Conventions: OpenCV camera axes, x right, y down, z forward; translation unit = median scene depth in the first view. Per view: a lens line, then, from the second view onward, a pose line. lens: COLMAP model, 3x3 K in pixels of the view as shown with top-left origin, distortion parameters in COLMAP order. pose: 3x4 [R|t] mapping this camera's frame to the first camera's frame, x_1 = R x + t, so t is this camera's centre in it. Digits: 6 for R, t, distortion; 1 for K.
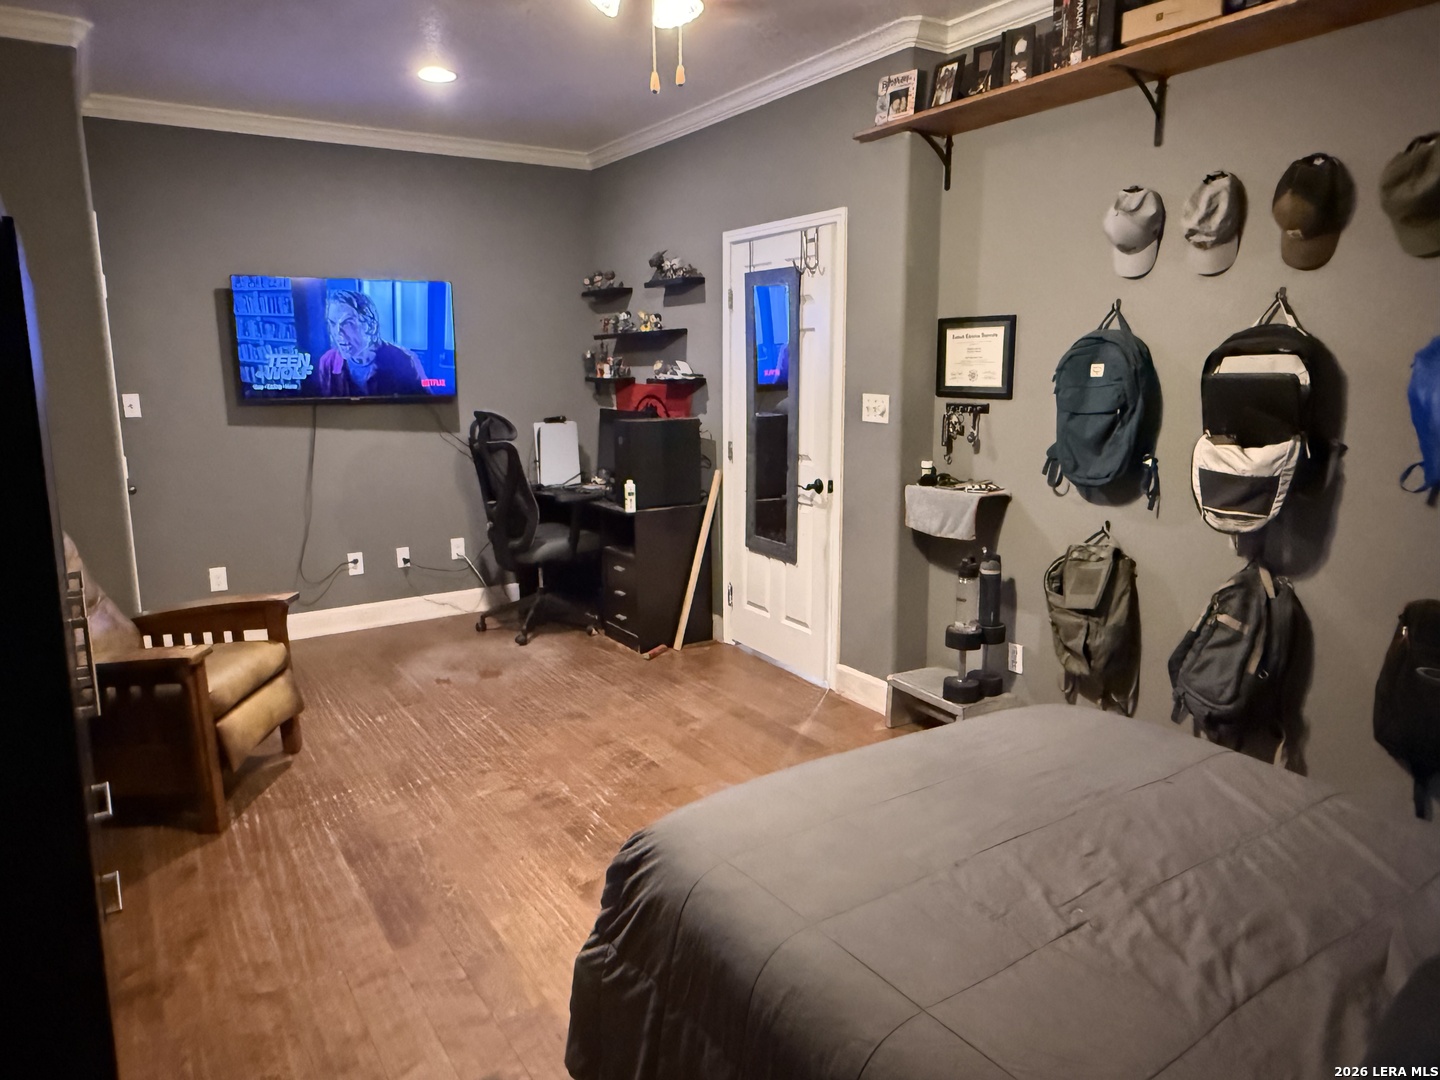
lens RADIAL K [[963.2, 0, 716.4], [0, 963.2, 534.7], [0, 0, 1]] dist [0.001544, 0.002075]
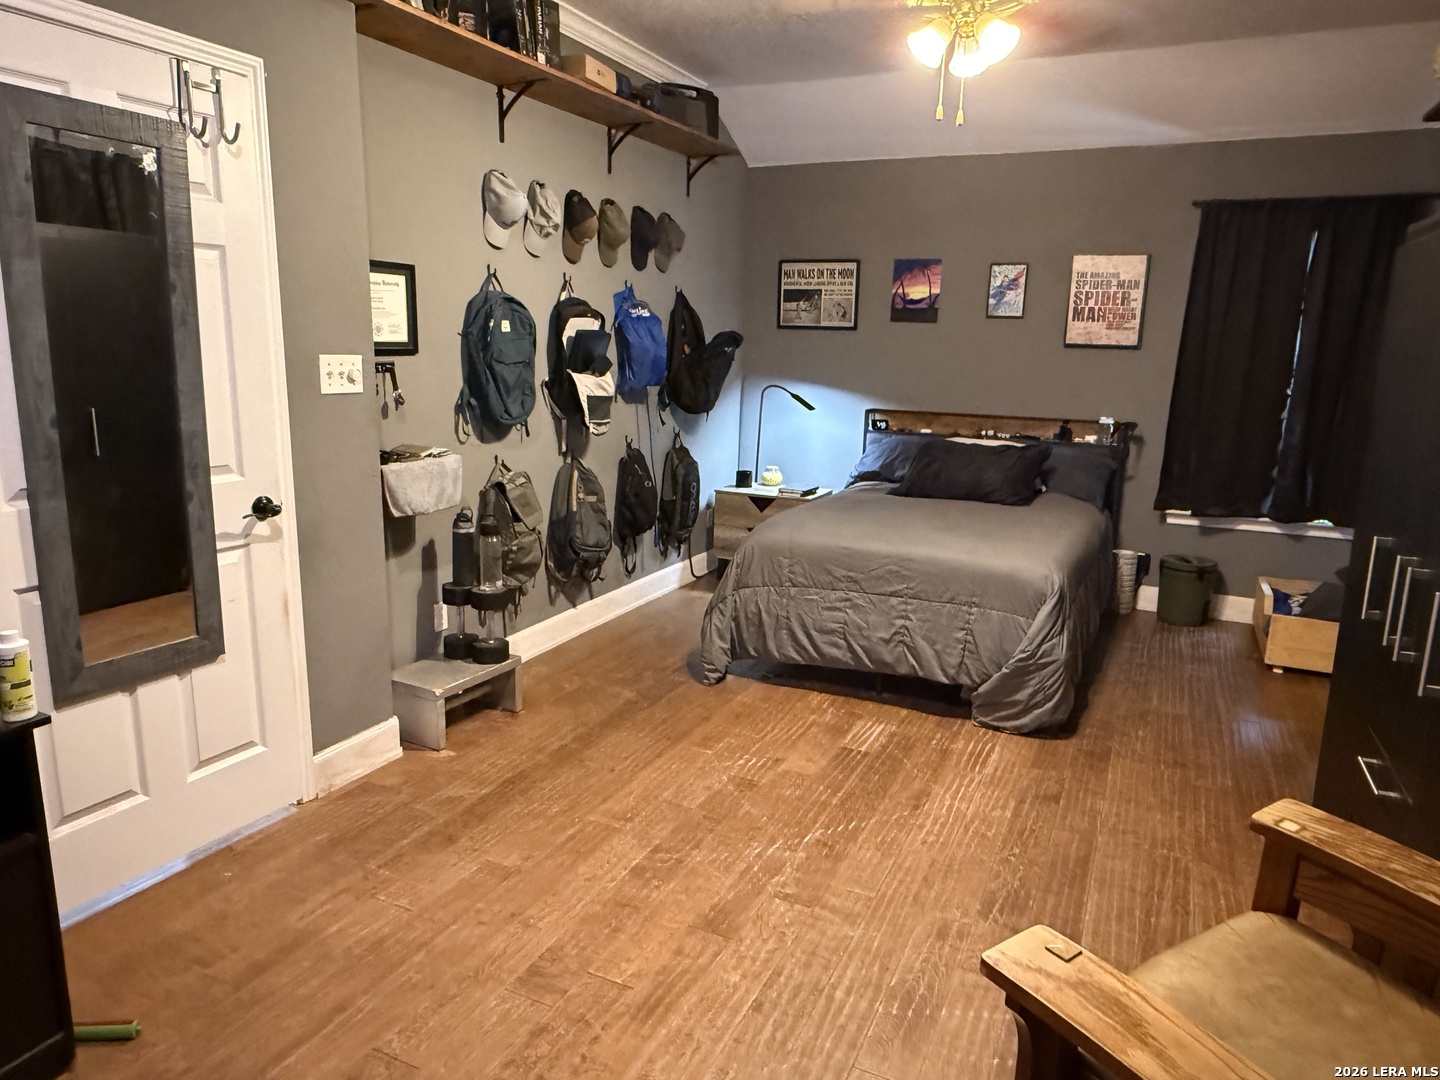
lens RADIAL K [[963.2, 0, 719.7], [0, 963.2, 537.9], [0, 0, 1]] dist [0.001544, 0.002075]
pose [[-0.532480, -0.180066, 0.827068, -0.622596], [0.128685, 0.948531, 0.289360, -0.190843], [-0.836603, 0.260510, -0.481902, 1.164817]]
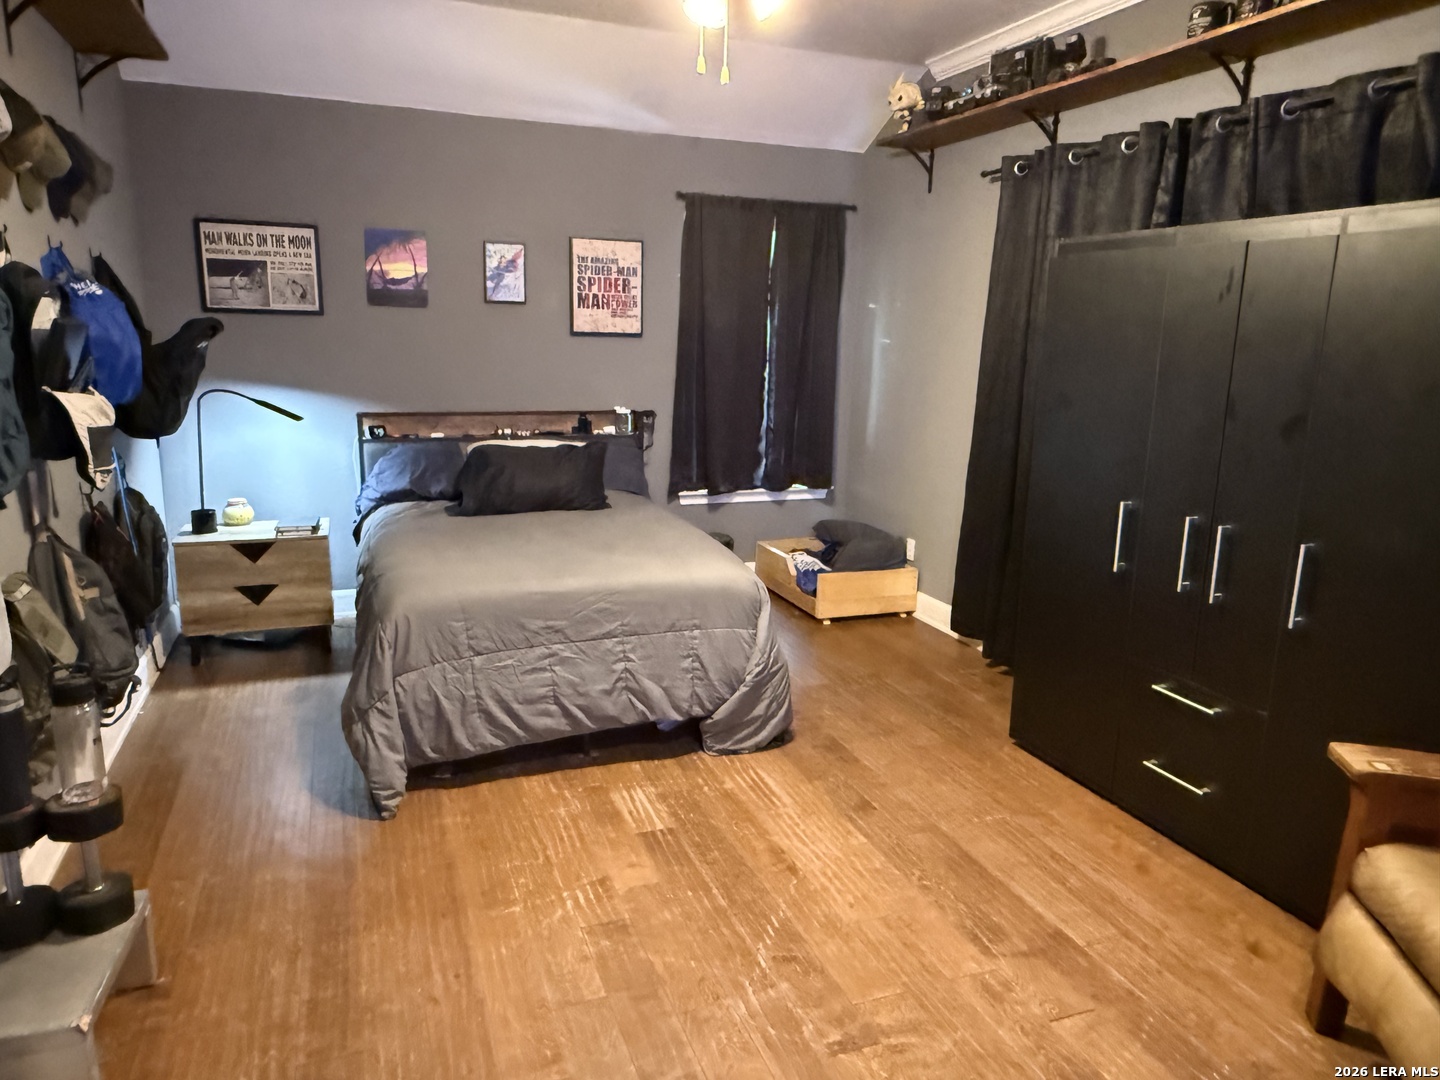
lens RADIAL K [[963.2, 0, 719.0], [0, 963.2, 541.0], [0, 0, 1]] dist [0.001544, 0.002075]
pose [[-0.978803, -0.058926, 0.196143, -0.176256], [0.019434, 0.926671, 0.375371, -0.214432], [-0.203879, 0.371226, -0.905883, 1.258399]]
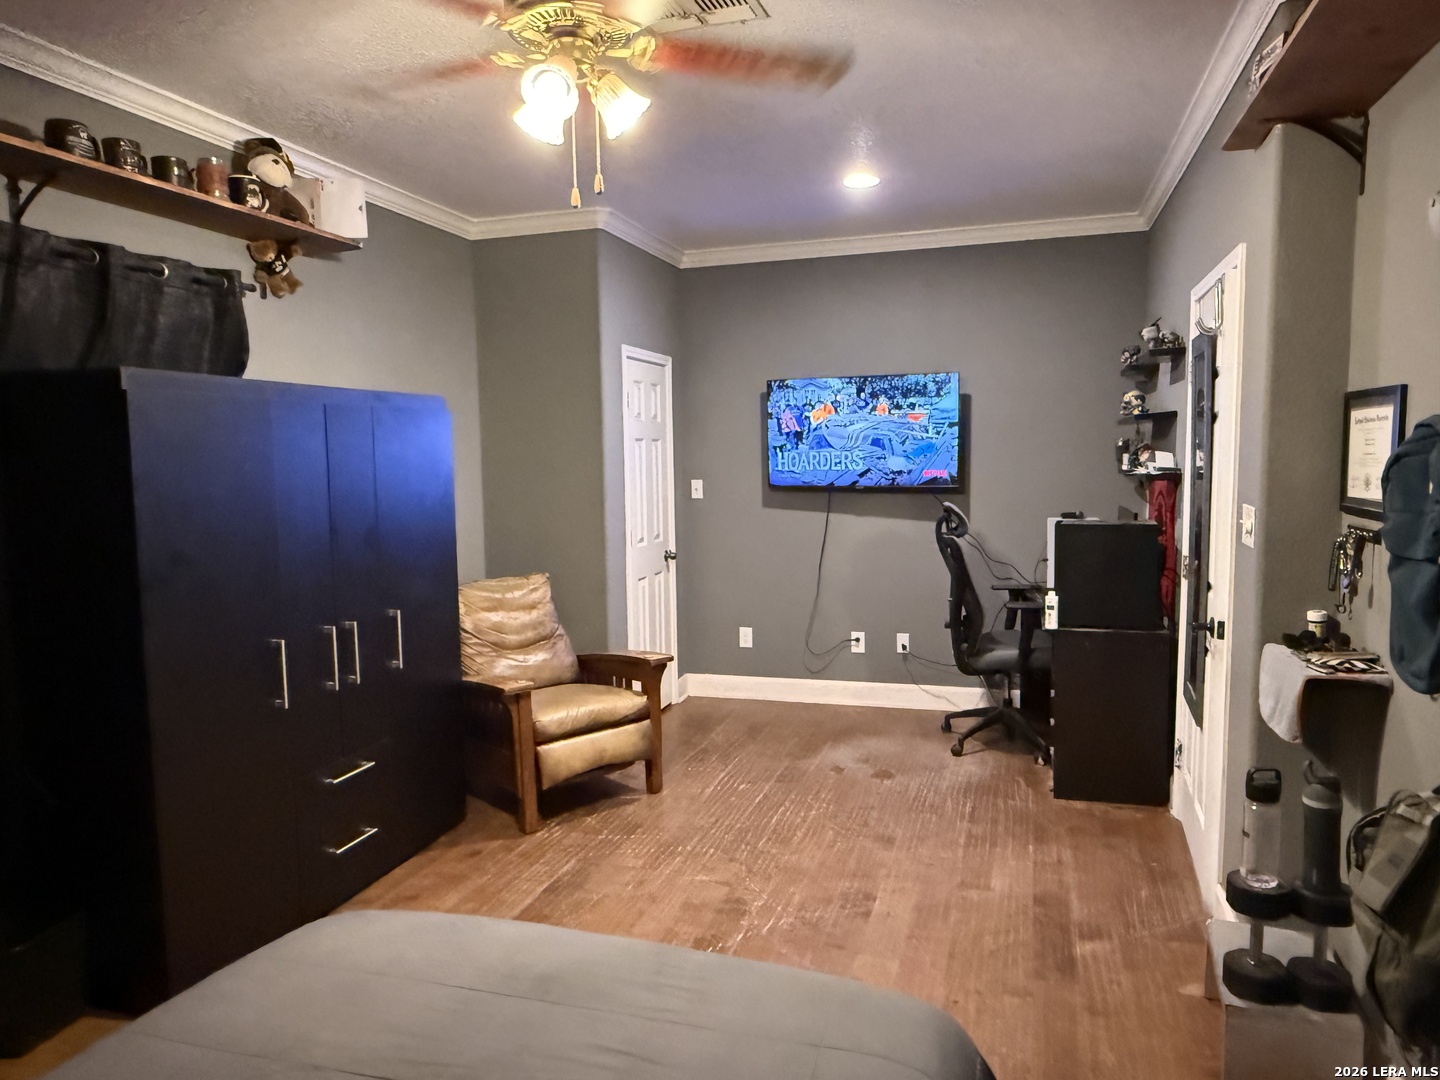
lens RADIAL K [[963.2, 0, 727.5], [0, 963.2, 545.5], [0, 0, 1]] dist [0.001544, 0.002075]
pose [[0.640610, 0.072382, -0.764447, 0.461703], [-0.122741, 0.992399, -0.008891, -0.066528], [0.757993, 0.099525, 0.644625, 0.281773]]
